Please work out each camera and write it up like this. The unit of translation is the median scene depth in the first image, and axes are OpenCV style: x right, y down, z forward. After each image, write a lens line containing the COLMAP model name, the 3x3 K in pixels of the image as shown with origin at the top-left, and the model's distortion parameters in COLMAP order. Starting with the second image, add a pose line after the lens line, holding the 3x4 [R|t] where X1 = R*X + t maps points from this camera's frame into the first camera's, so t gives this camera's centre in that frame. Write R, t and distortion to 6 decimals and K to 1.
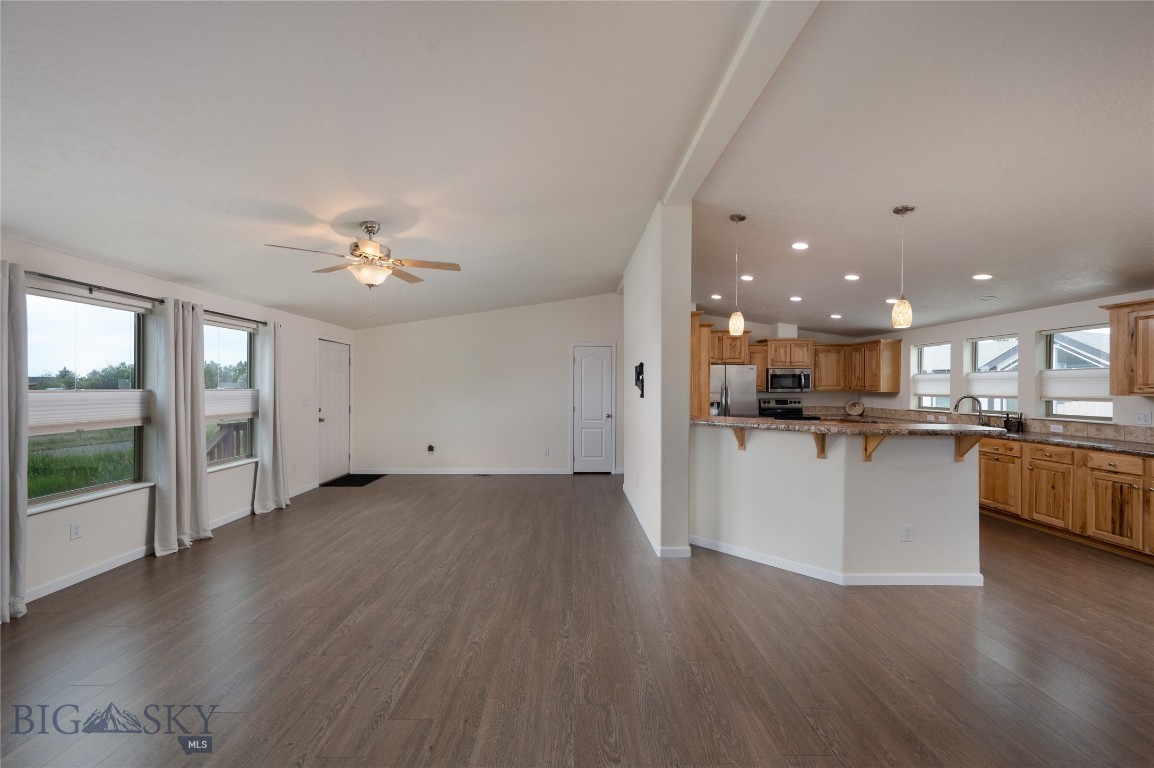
lens RADIAL K [[454.9, 0, 578.4], [0, 454.9, 388.3], [0, 0, 1]] dist [0.000340, -0.000046]
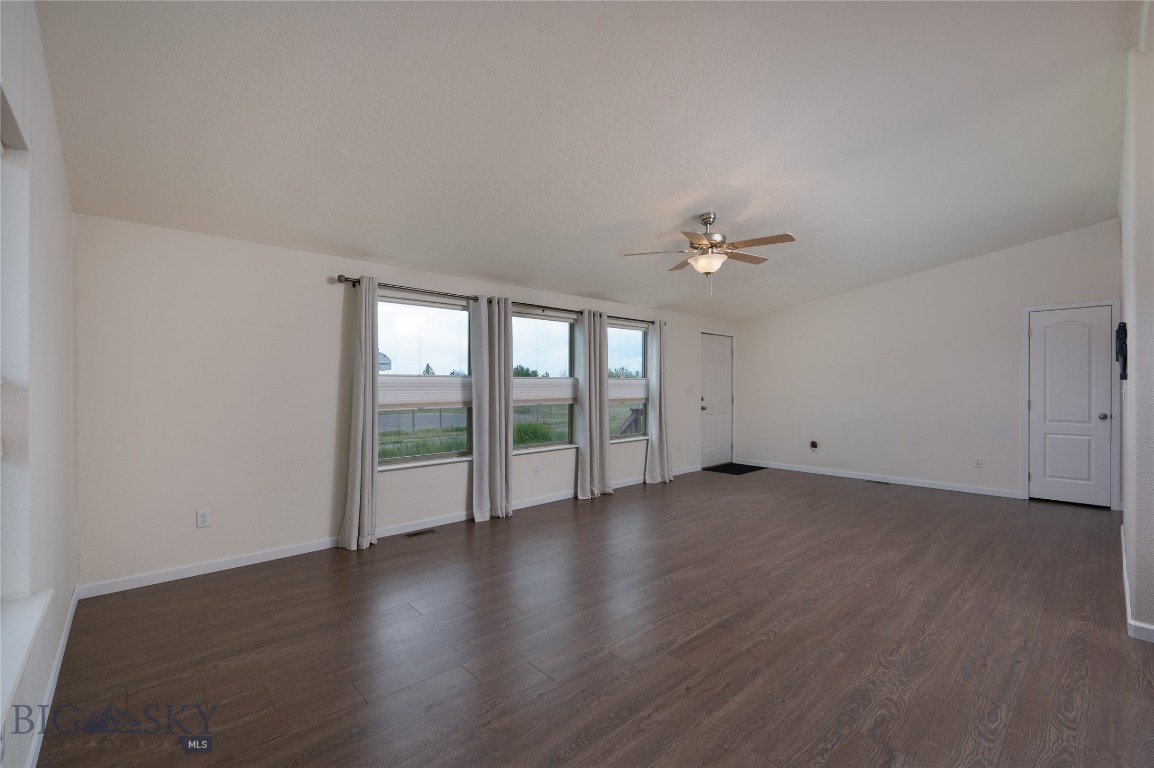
lens RADIAL K [[493.1, 0, 580.3], [0, 493.1, 388.1], [0, 0, 1]] dist [0.001116, 0.000398]
pose [[0.667949, -0.003316, -0.744200, 0.164825], [0.004866, 0.999988, -0.000088, 0.031994], [0.744192, -0.003562, 0.667957, 0.011644]]
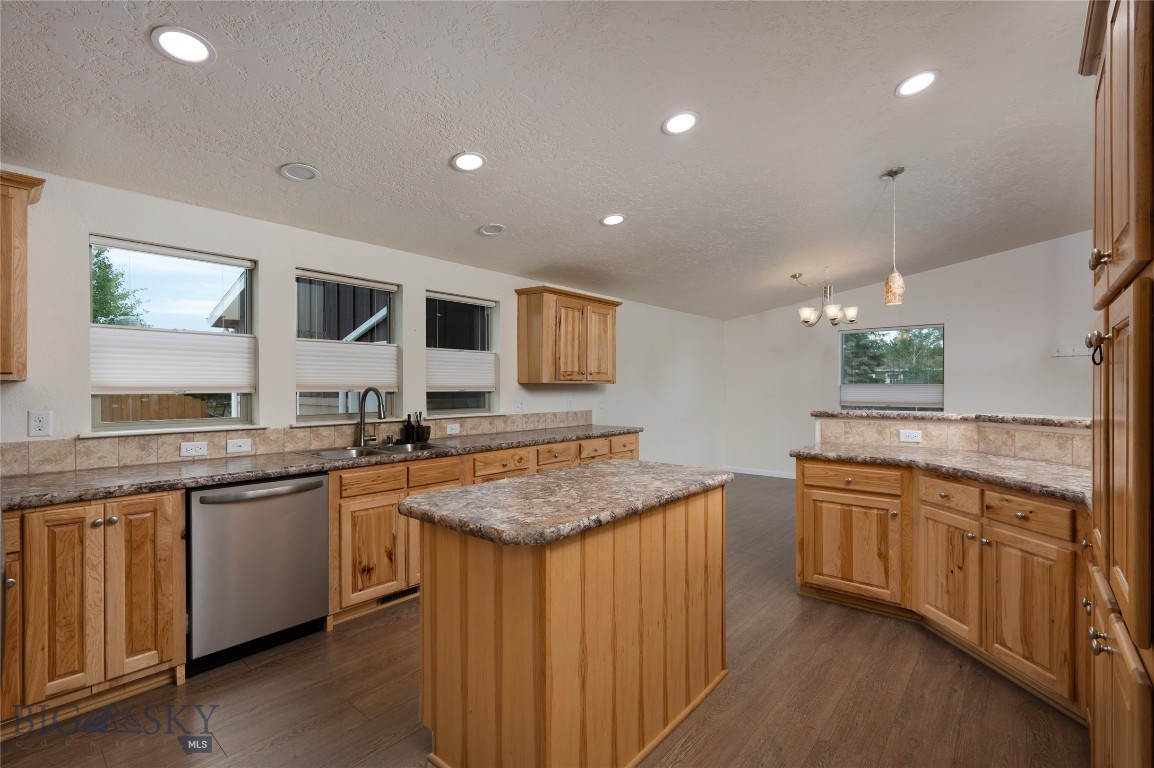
lens RADIAL K [[528.8, 0, 577.0], [0, 528.8, 384.0], [0, 0, 1]] dist [0.000192, 0.000035]
pose [[-0.750987, 0.001034, 0.660317, 0.396781], [0.000700, 0.999999, -0.000770, 0.019290], [-0.660317, -0.000115, -0.750987, 1.817943]]
